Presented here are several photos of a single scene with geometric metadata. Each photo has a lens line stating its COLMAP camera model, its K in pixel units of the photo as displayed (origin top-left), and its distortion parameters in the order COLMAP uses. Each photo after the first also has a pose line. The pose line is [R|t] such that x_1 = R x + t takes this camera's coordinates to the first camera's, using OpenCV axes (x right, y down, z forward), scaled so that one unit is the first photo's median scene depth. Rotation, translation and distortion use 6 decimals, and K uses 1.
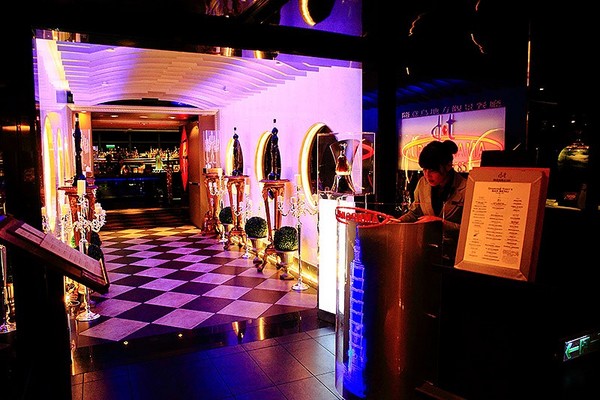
lens RADIAL K [[412.7, 0, 299.5], [0, 412.7, 198.4], [0, 0, 1]] dist [-0.059491, 0.005028]
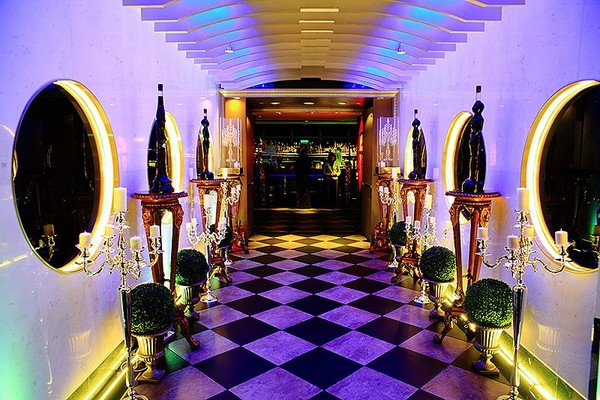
lens RADIAL K [[412.7, 0, 302.7], [0, 412.7, 198.8], [0, 0, 1]] dist [-0.059491, 0.005028]
pose [[0.898413, 0.054672, -0.435734, -0.018841], [-0.049911, 0.998503, 0.022374, -0.027505], [0.436305, 0.001647, 0.899797, 0.282535]]
